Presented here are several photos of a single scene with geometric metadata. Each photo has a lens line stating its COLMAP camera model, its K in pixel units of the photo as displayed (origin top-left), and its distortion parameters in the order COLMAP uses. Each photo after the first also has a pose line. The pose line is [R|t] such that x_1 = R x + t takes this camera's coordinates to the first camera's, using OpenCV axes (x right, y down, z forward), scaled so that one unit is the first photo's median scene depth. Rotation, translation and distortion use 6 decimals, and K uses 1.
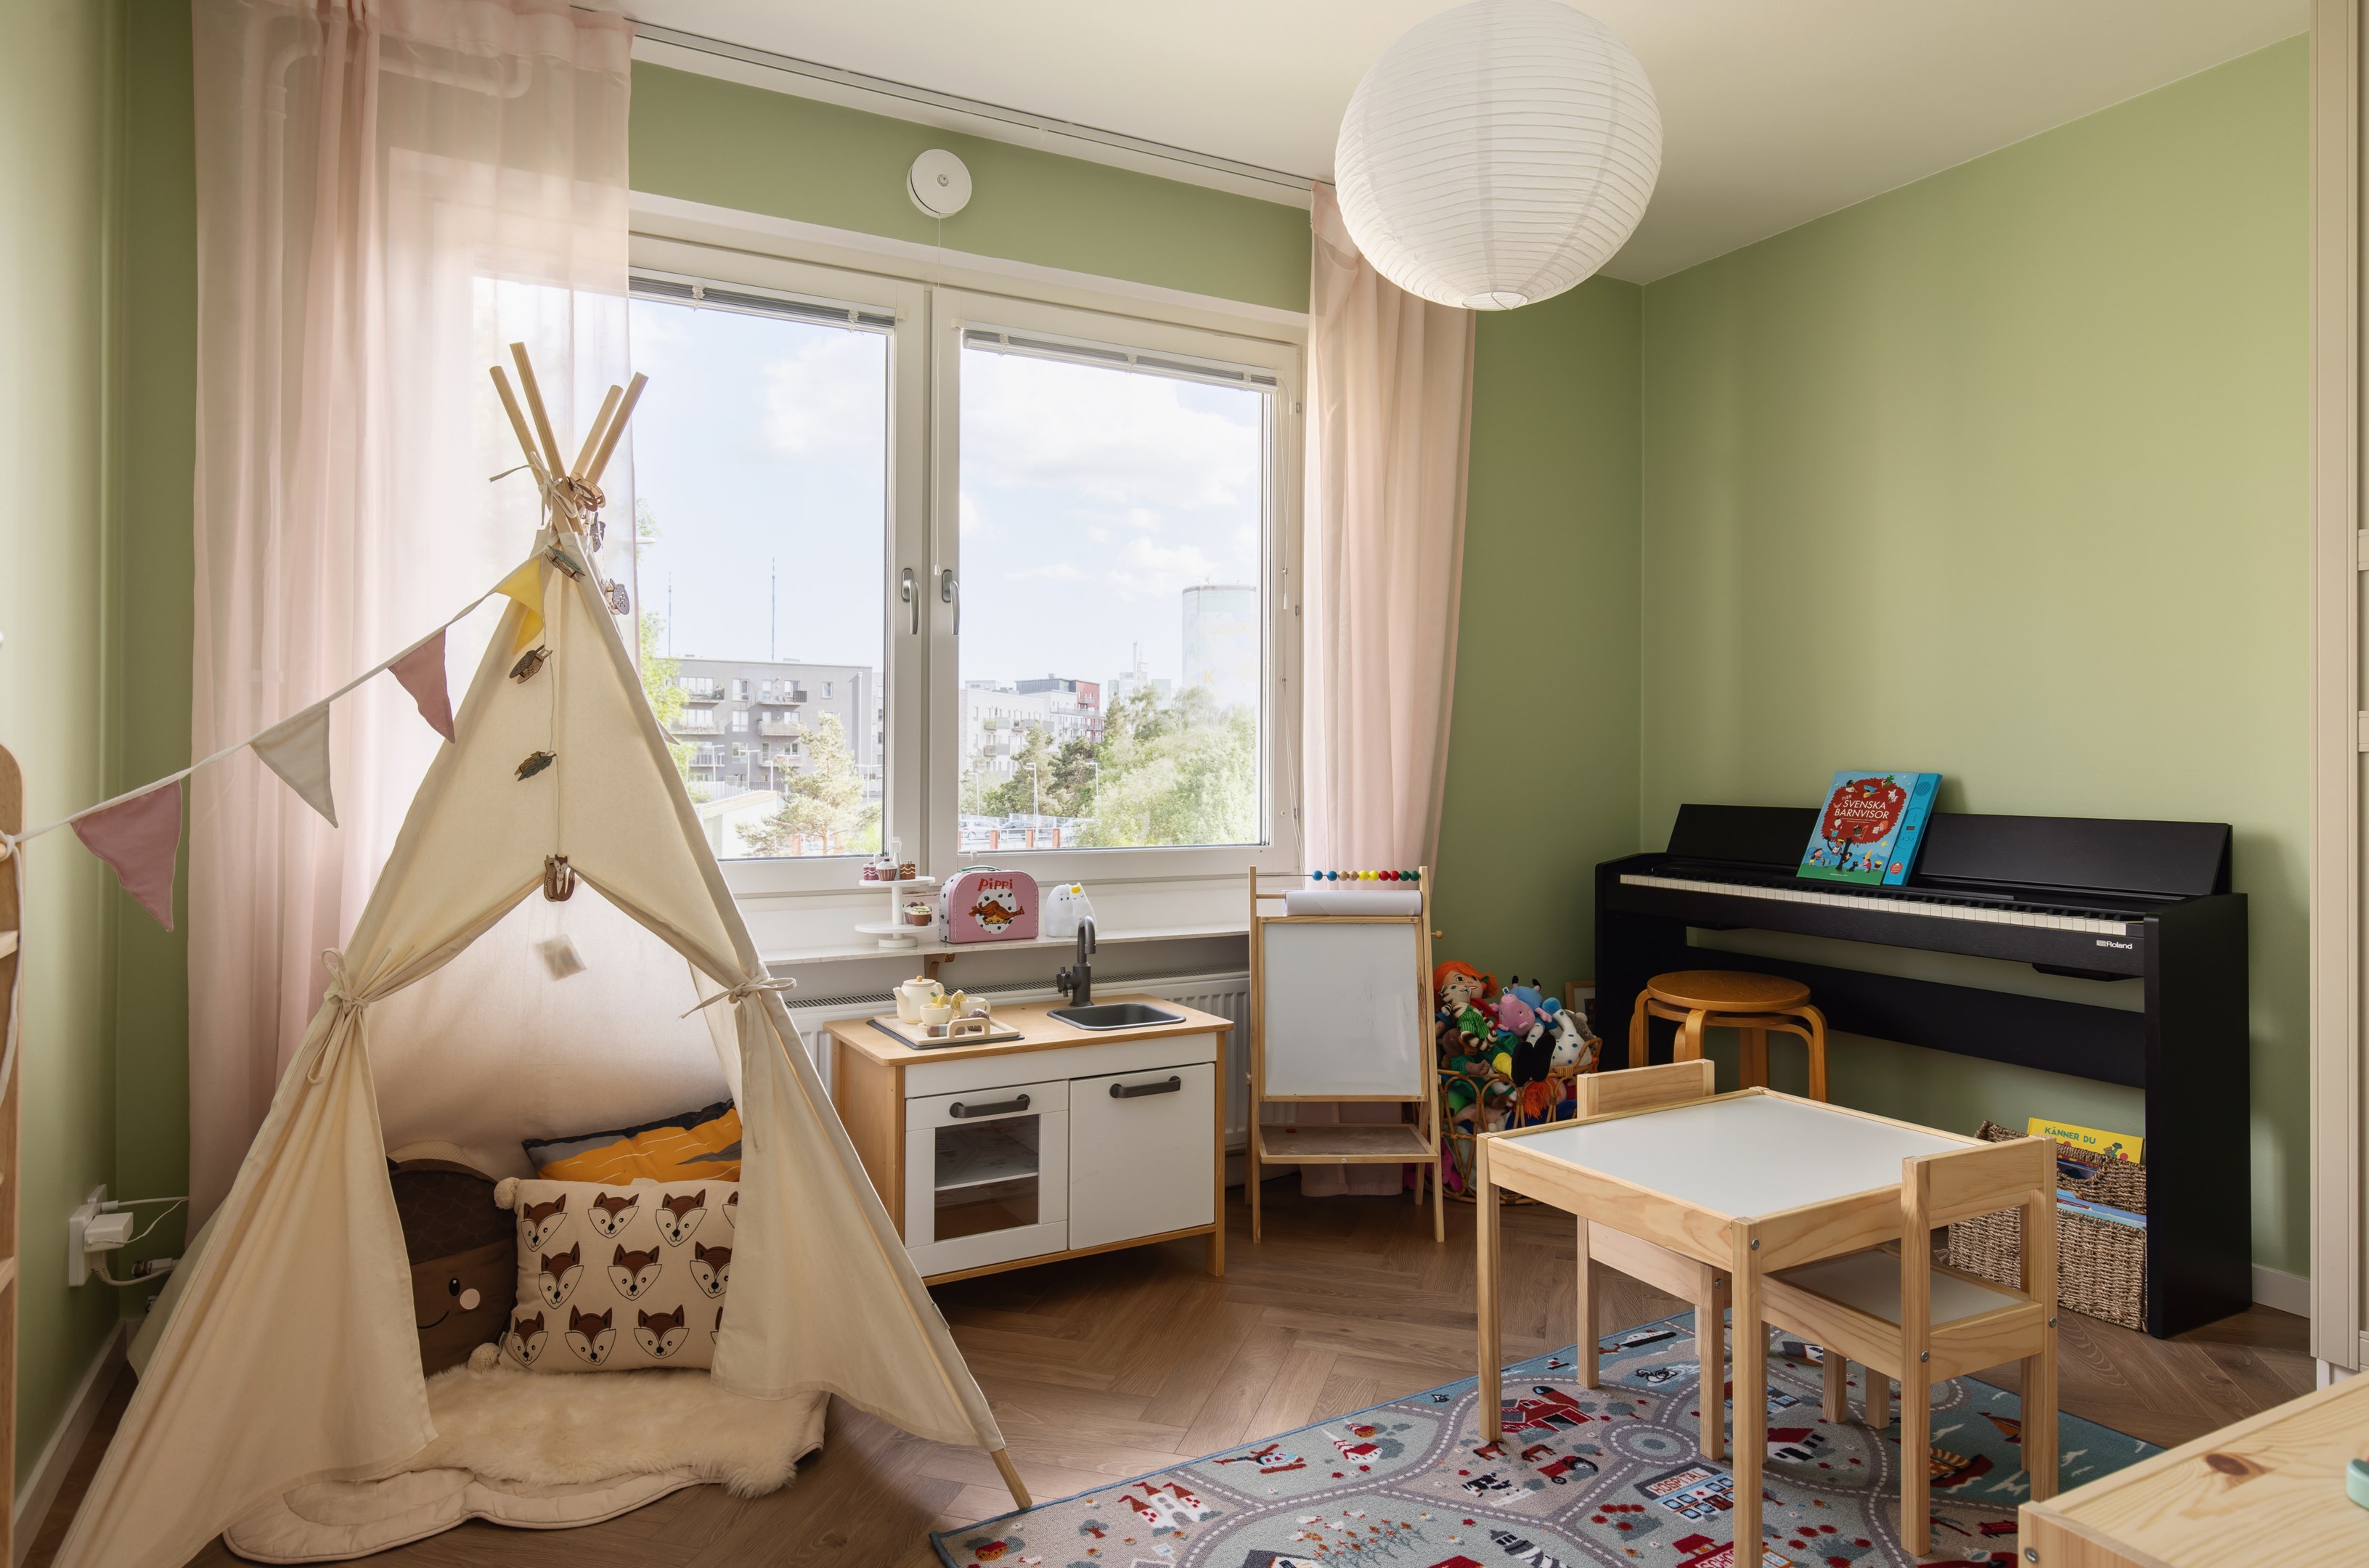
lens RADIAL K [[1400.3, 0, 1185.2], [0, 1400.3, 769.9], [0, 0, 1]] dist [0.009568, -0.002055]
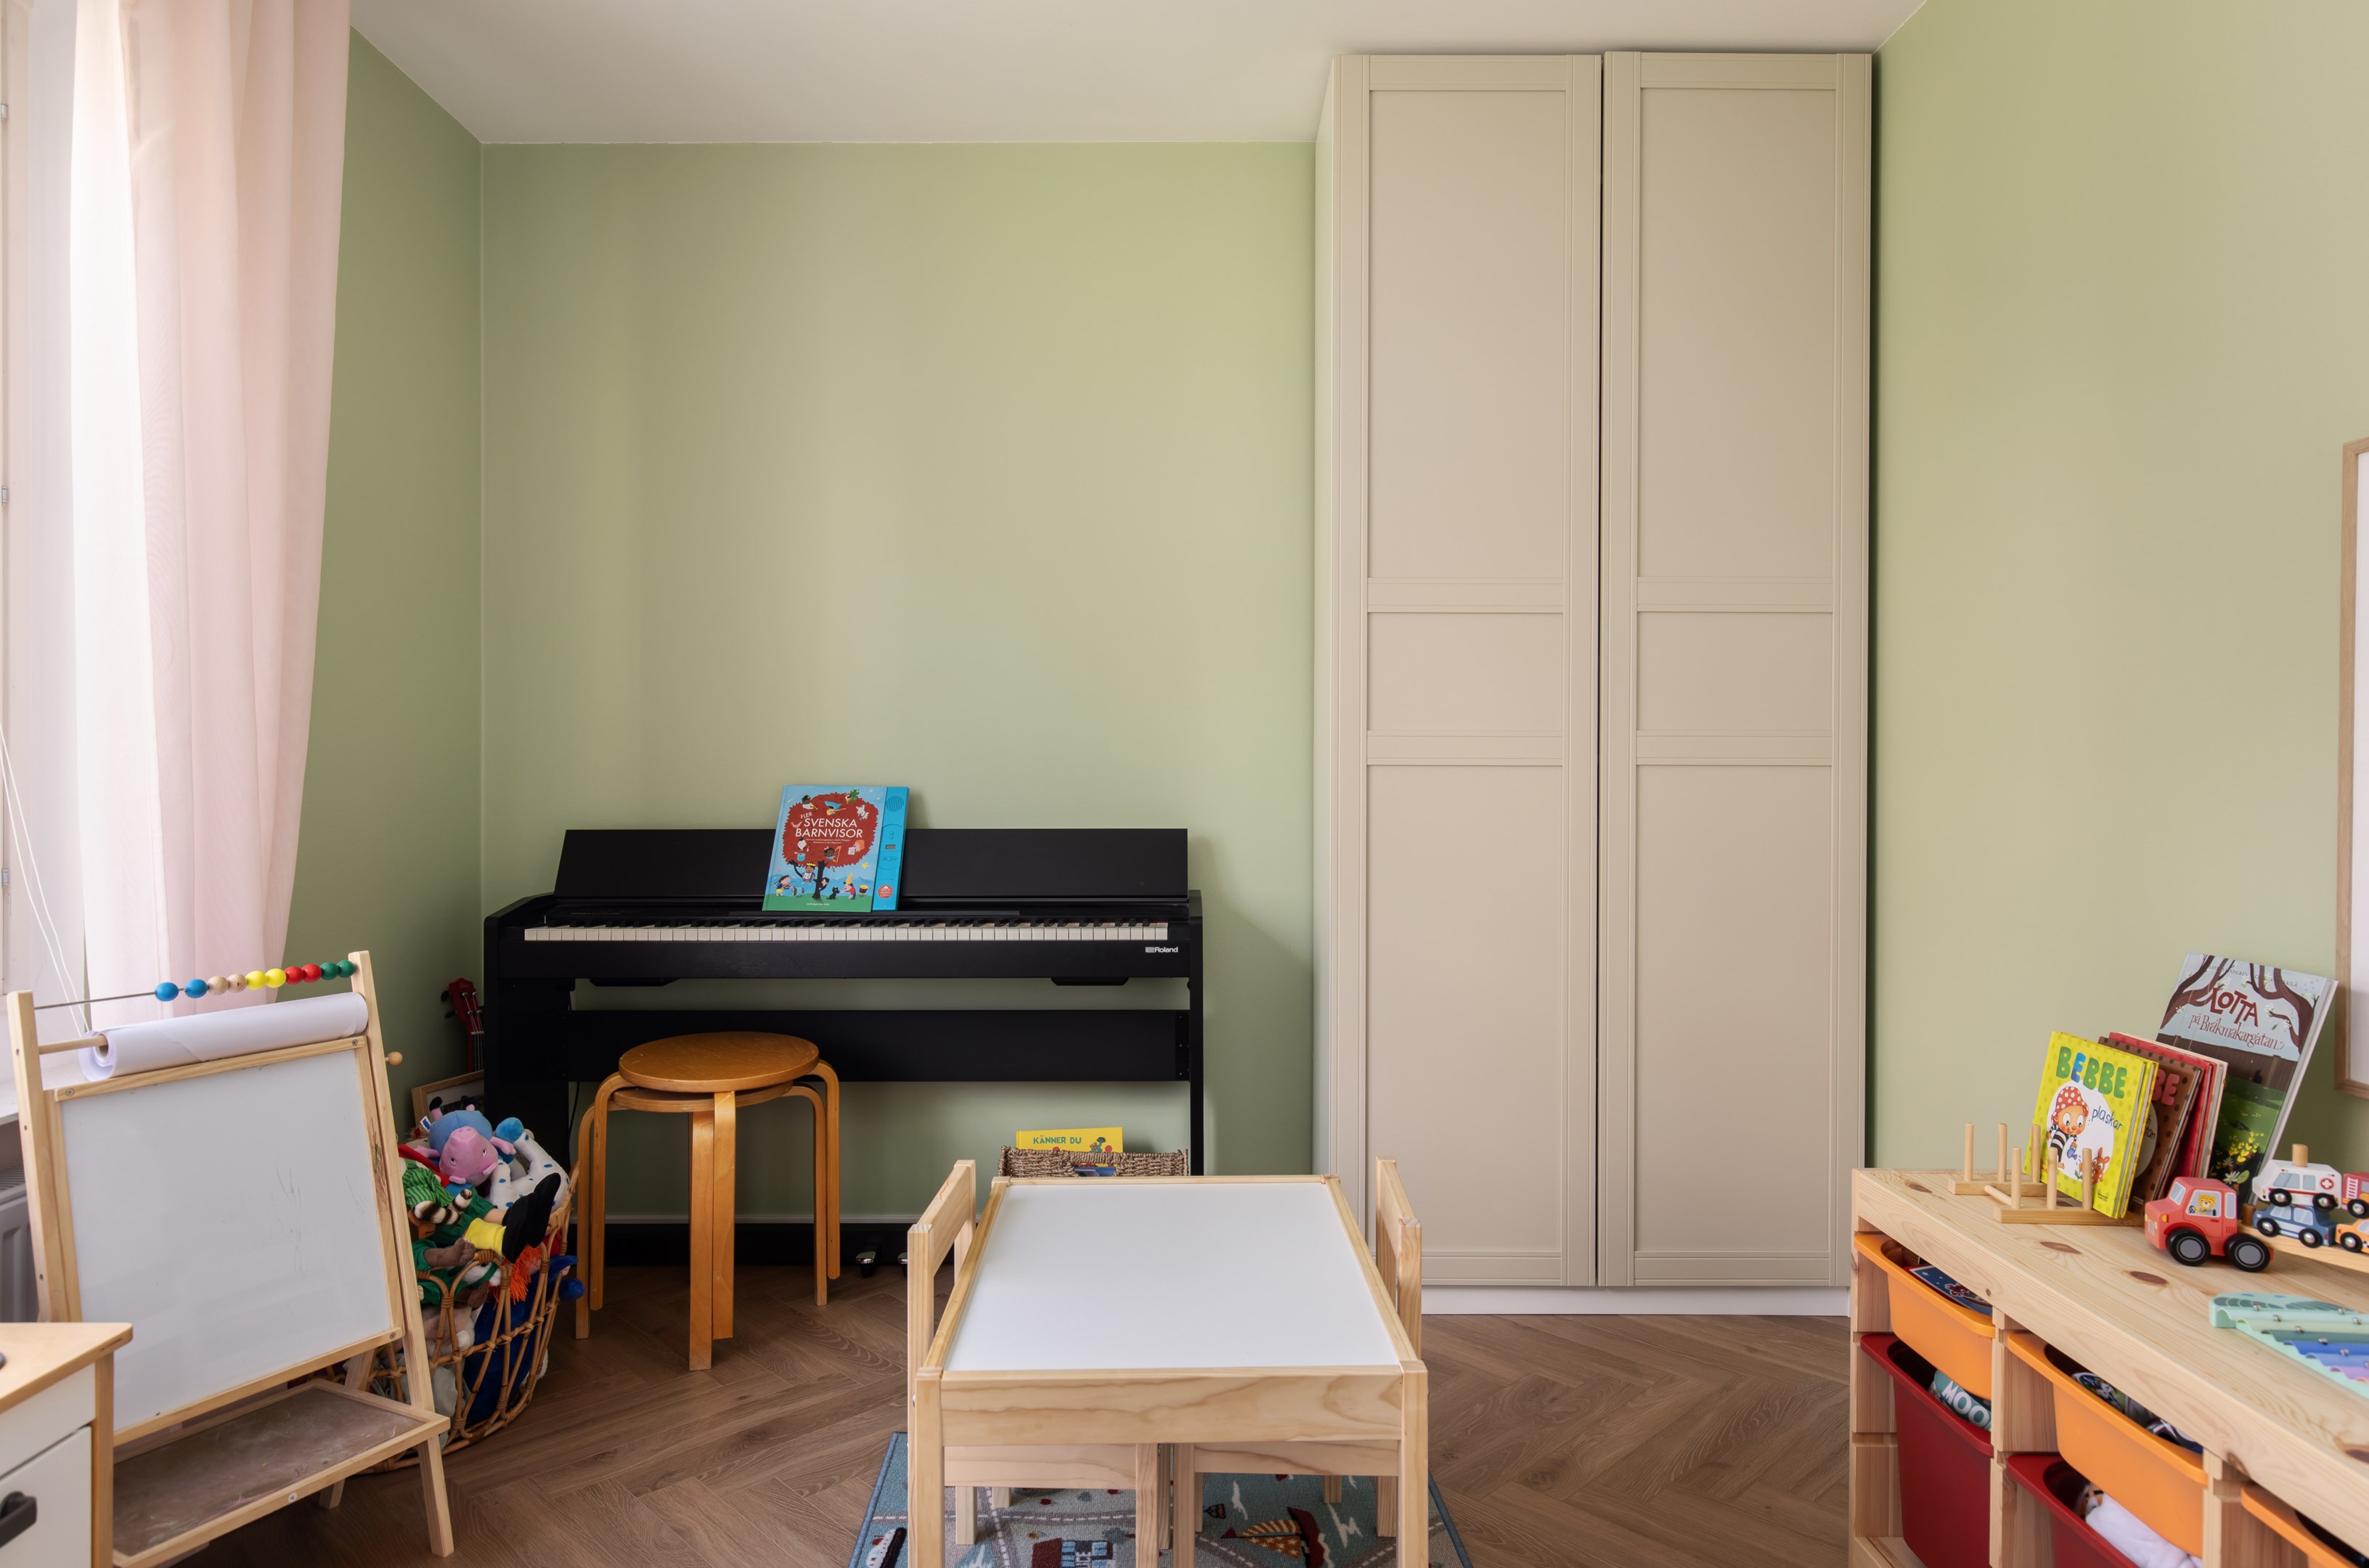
lens RADIAL K [[1400.3, 0, 1185.2], [0, 1400.3, 769.9], [0, 0, 1]] dist [0.009568, -0.002055]
pose [[0.478080, -0.005360, 0.878300, -0.195960], [0.008370, 0.999964, 0.001547, -0.008659], [-0.878276, 0.006612, 0.478108, 0.387989]]
